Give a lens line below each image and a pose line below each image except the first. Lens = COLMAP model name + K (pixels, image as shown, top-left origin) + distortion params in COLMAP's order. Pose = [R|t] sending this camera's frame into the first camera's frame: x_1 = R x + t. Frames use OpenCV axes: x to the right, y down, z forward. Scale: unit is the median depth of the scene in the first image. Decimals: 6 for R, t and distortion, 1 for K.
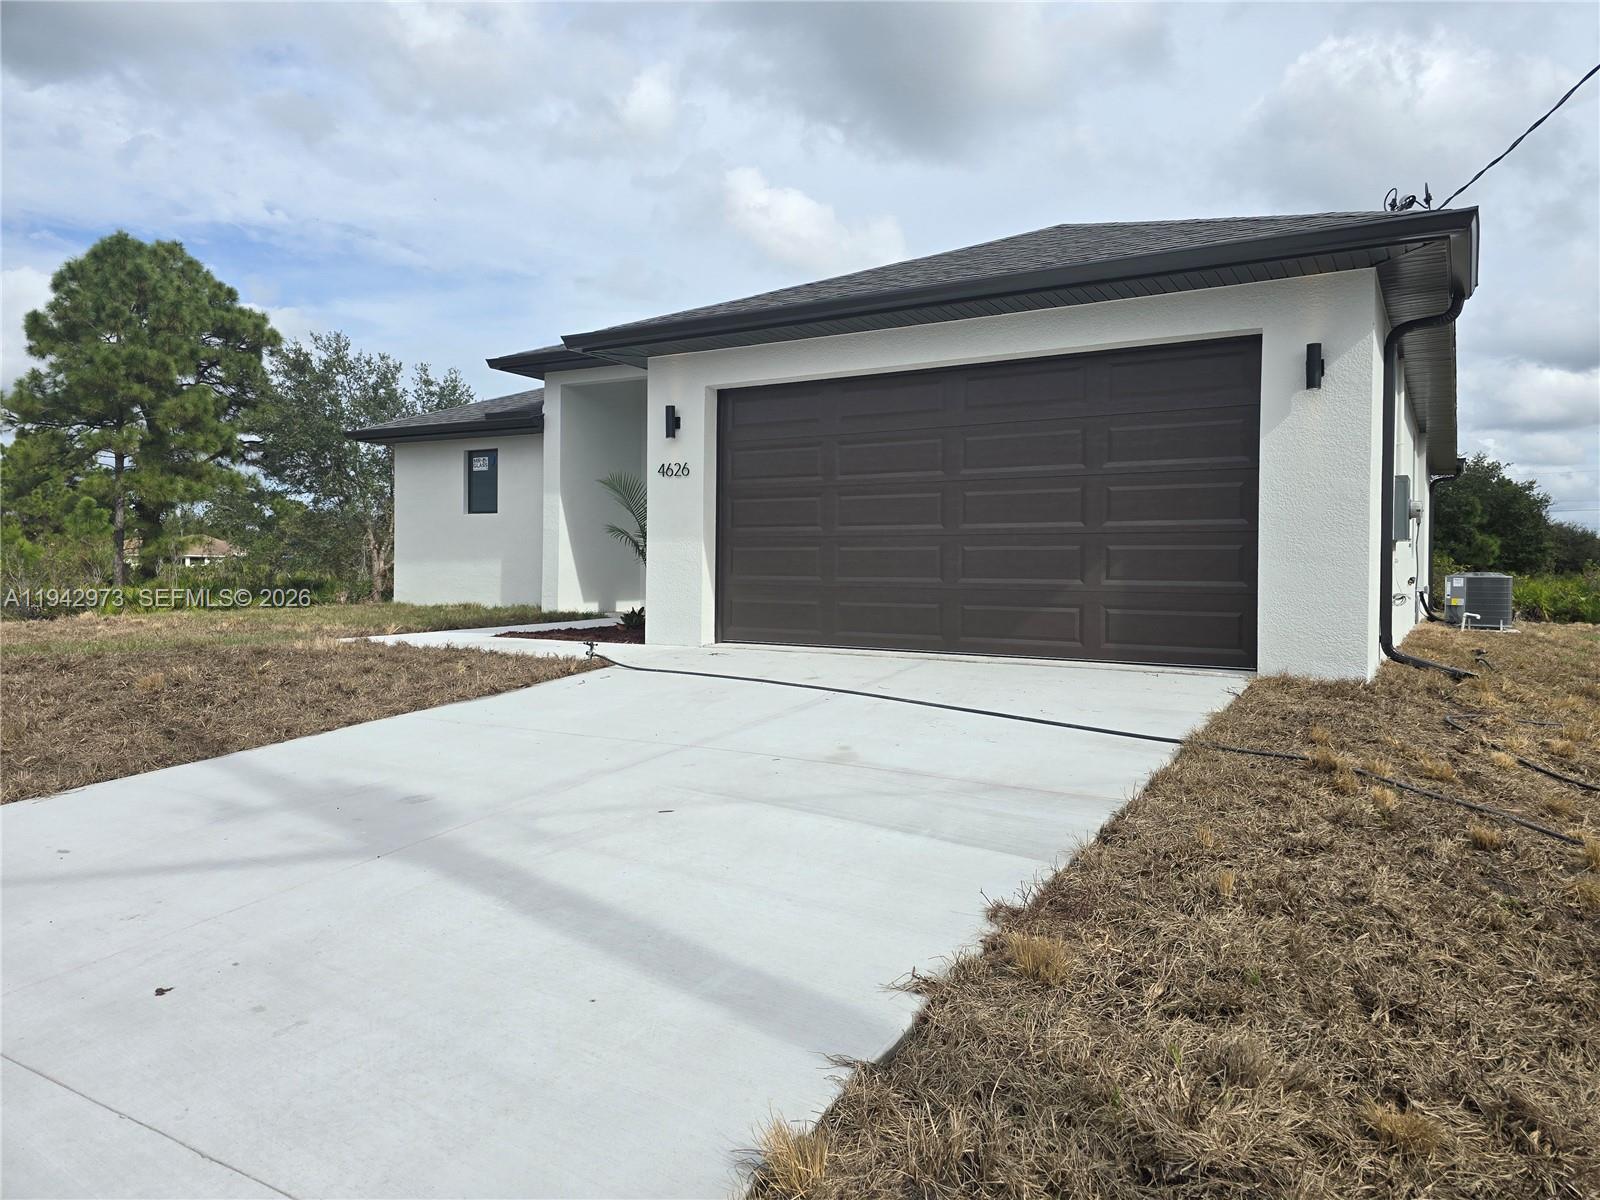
lens RADIAL K [[1061.9, 0, 800.0], [0, 1061.9, 600.0], [0, 0, 1]] dist [0.088696, -0.001313]
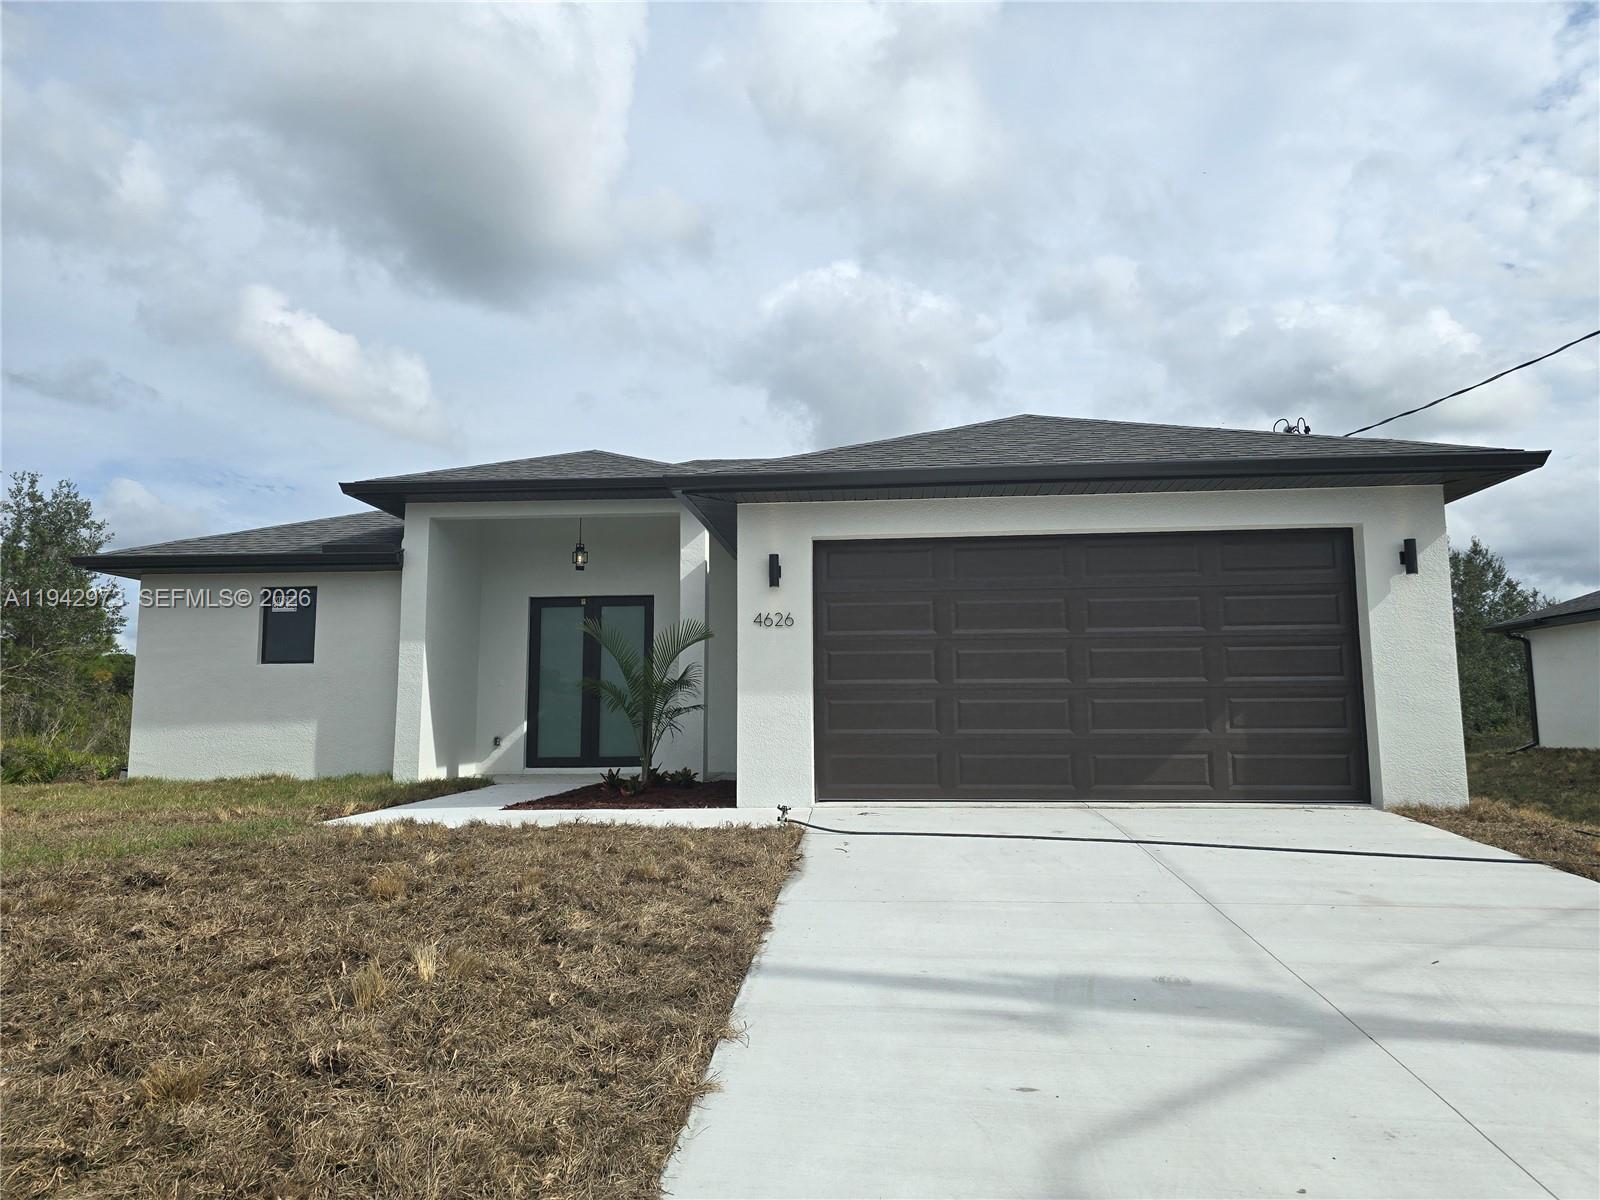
lens RADIAL K [[1061.9, 0, 800.0], [0, 1061.9, 600.0], [0, 0, 1]] dist [0.088696, -0.001313]
pose [[0.895988, 0.031191, 0.442981, -0.475899], [0.030249, 0.990927, -0.130955, -0.013387], [-0.443047, 0.130734, 0.886915, 0.130117]]
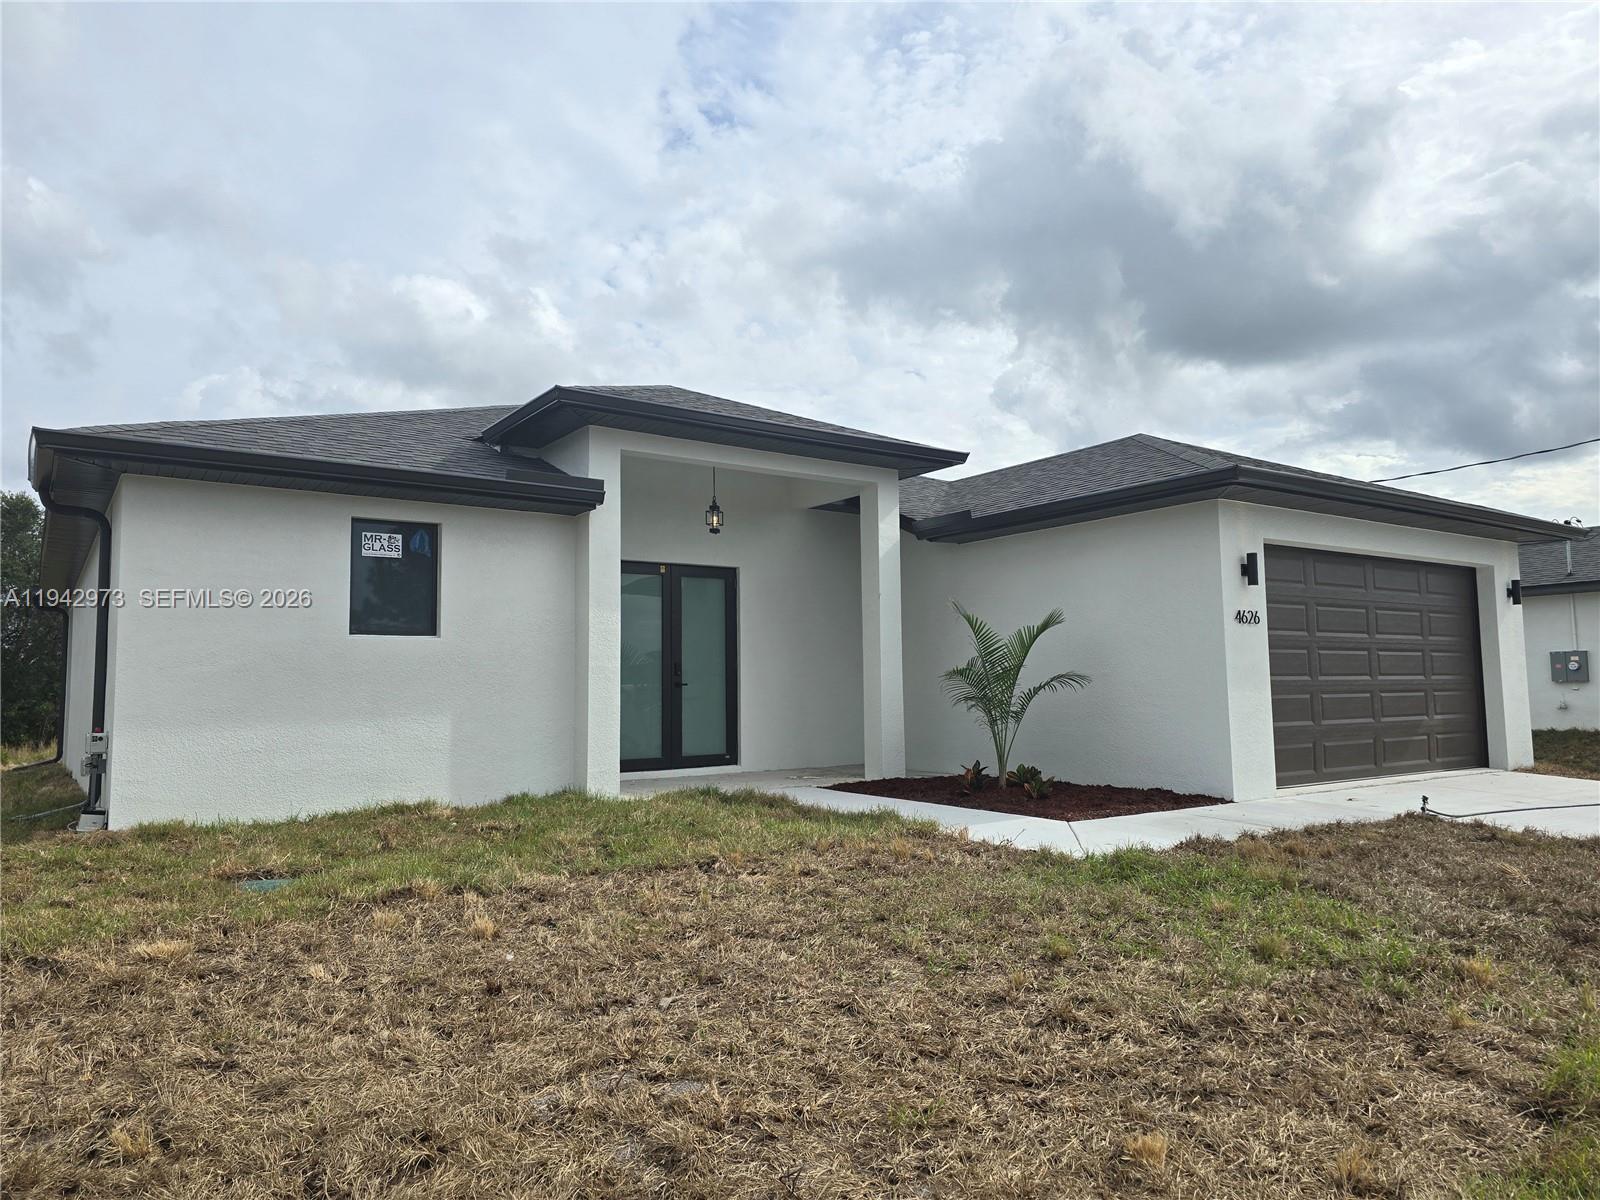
lens RADIAL K [[1061.9, 0, 800.0], [0, 1061.9, 600.0], [0, 0, 1]] dist [0.088696, -0.001313]
pose [[0.404215, 0.060646, 0.912651, -1.090509], [0.042599, 0.995469, -0.085016, -0.064753], [-0.913671, 0.073243, 0.399800, 0.890677]]
